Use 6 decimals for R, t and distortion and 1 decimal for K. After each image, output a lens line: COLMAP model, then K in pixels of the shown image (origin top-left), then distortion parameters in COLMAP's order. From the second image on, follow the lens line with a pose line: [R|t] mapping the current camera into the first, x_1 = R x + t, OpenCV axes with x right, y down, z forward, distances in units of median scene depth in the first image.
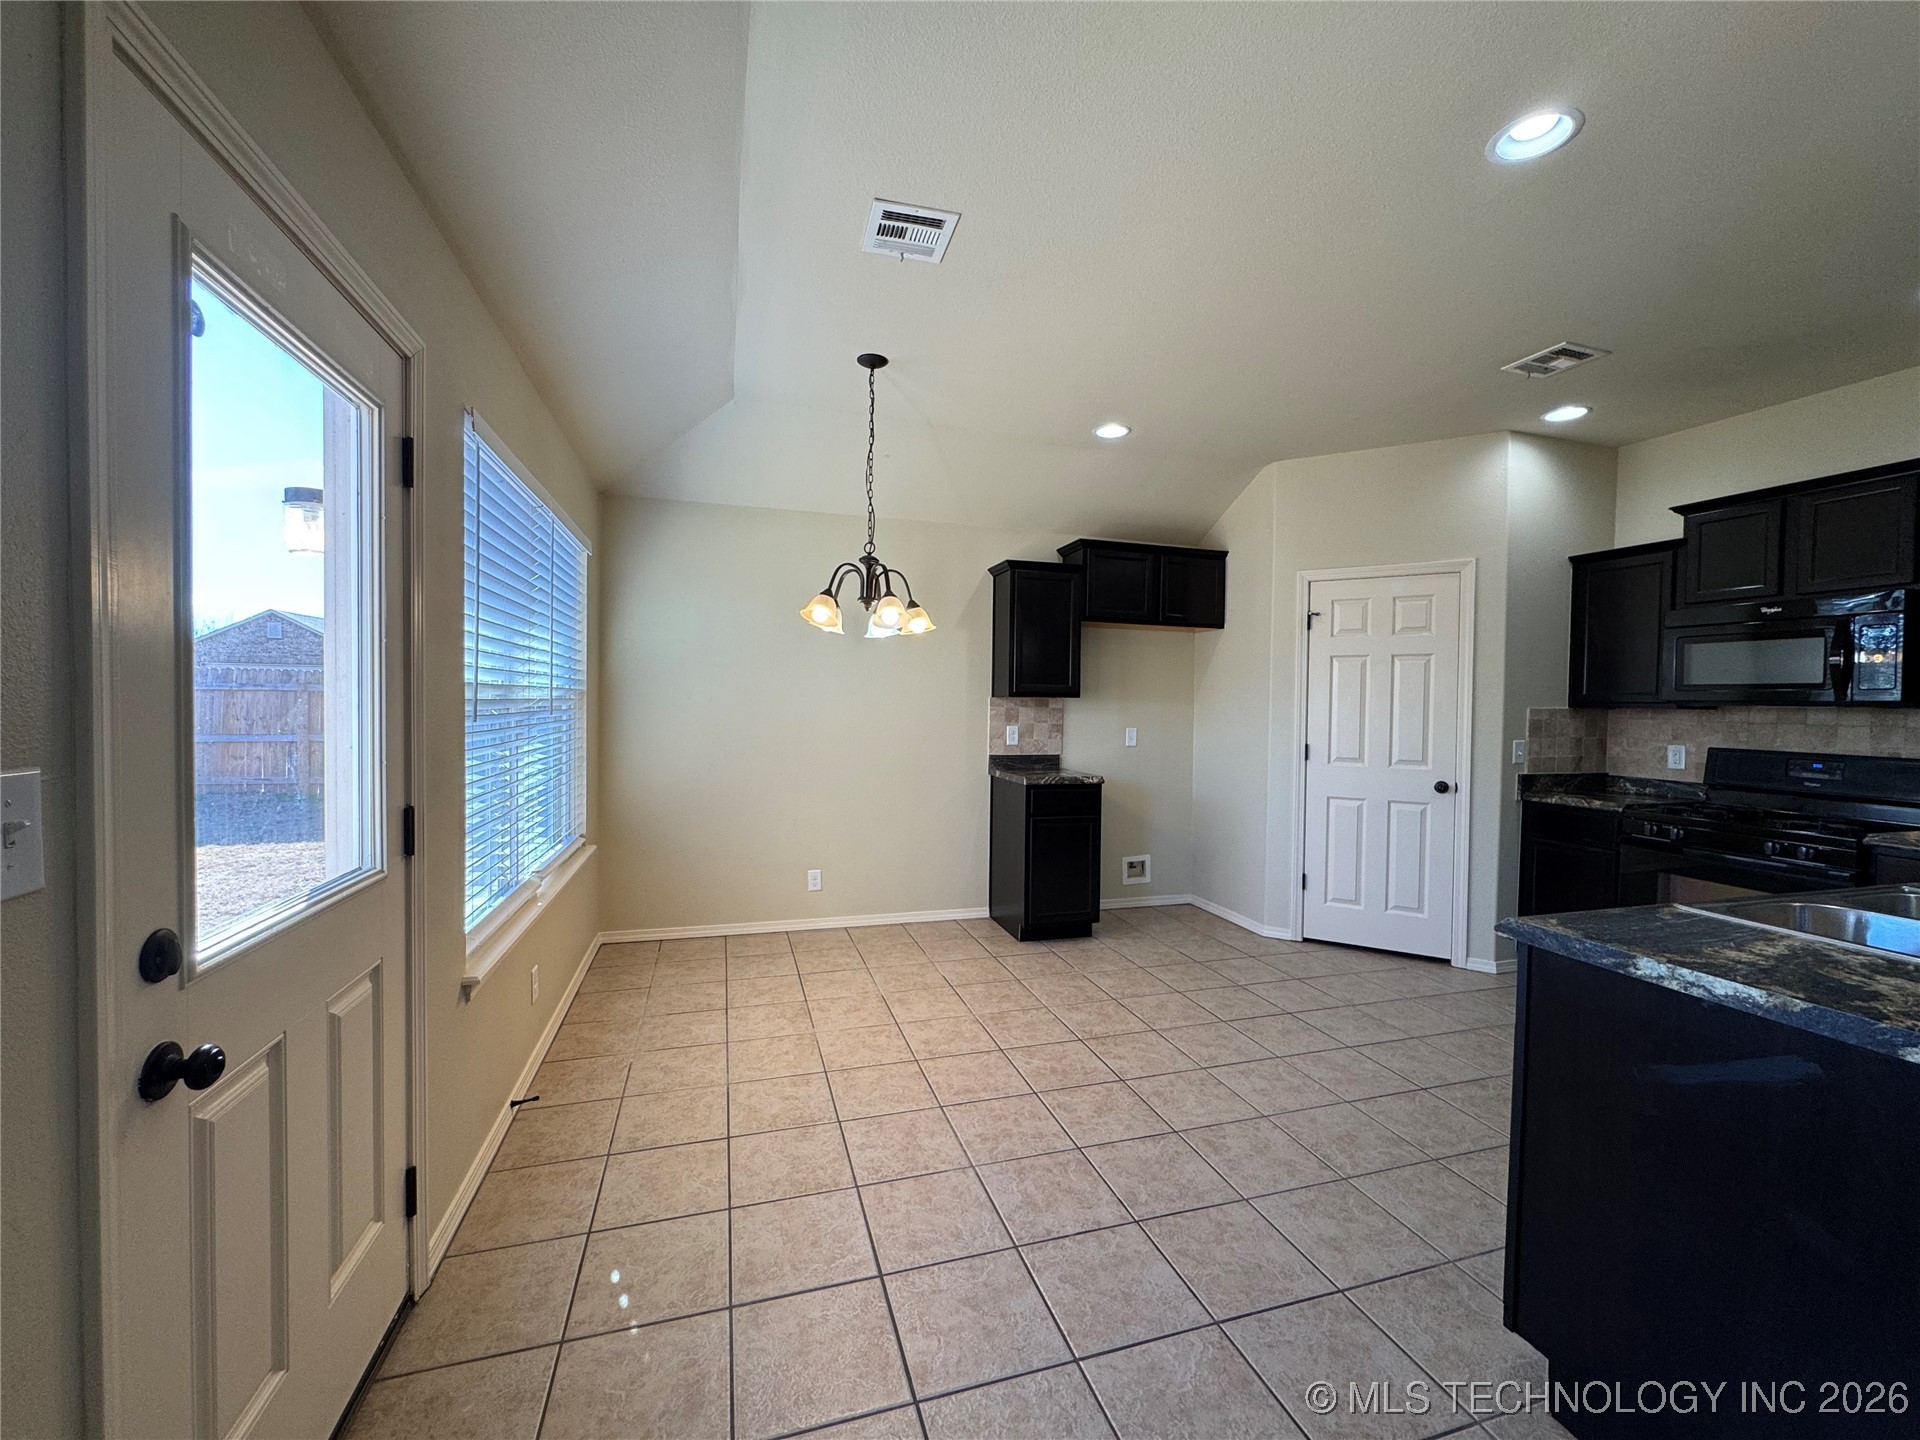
lens RADIAL K [[764.6, 0, 956.7], [0, 764.6, 715.3], [0, 0, 1]] dist [-0.003052, 0.001168]
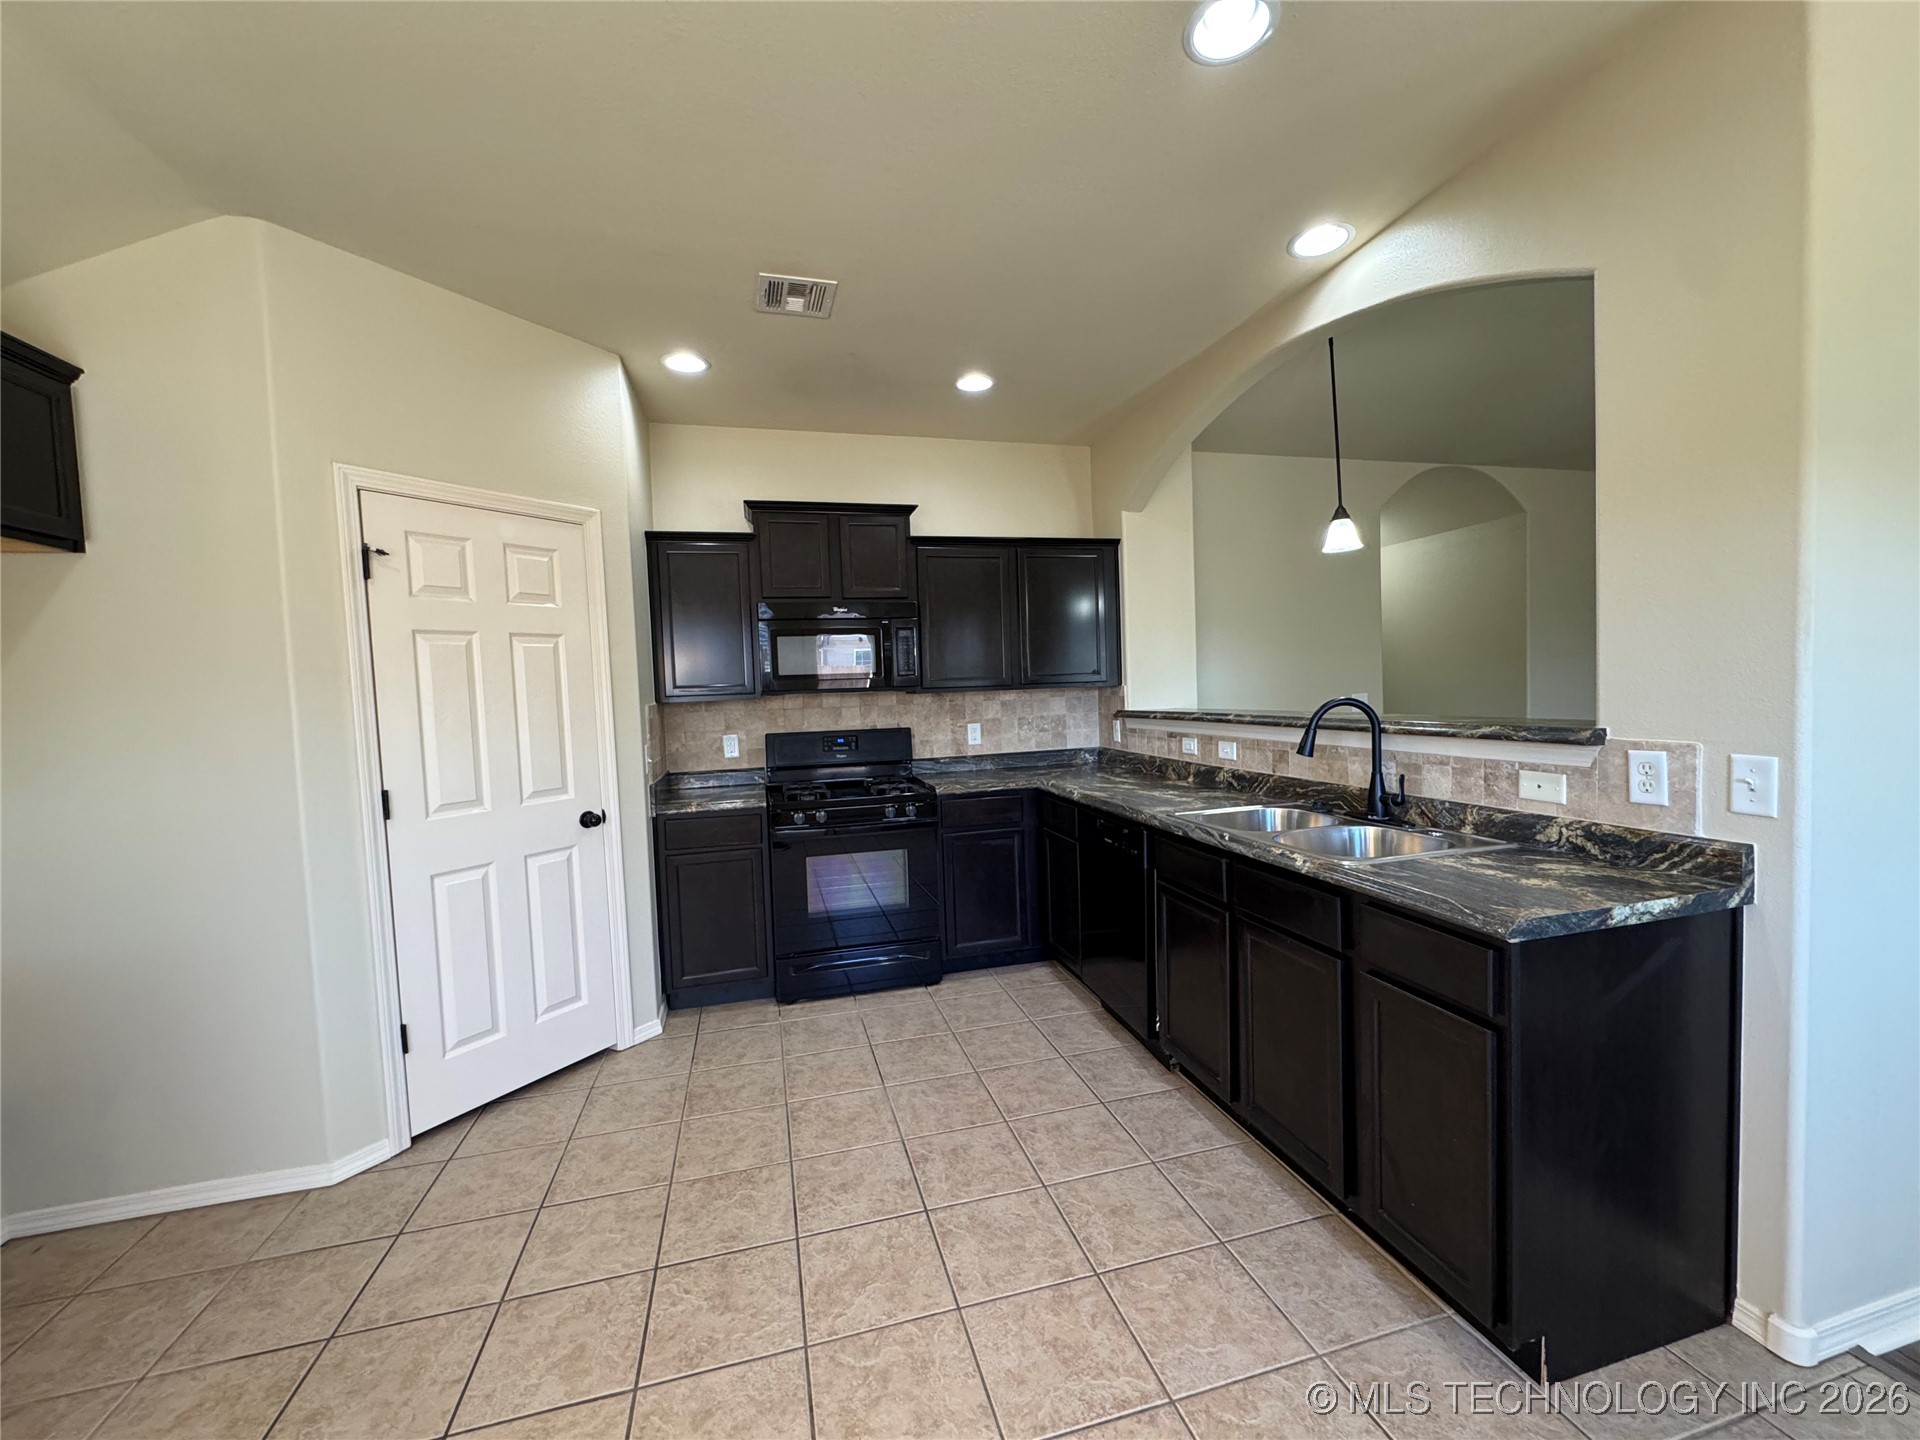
lens RADIAL K [[764.6, 0, 964.4], [0, 764.6, 720.2], [0, 0, 1]] dist [-0.003052, 0.001168]
pose [[0.034288, -0.061995, 0.997487, -0.074709], [0.056714, 0.996587, 0.059989, -0.024448], [-0.997802, 0.054514, 0.037687, 0.637493]]
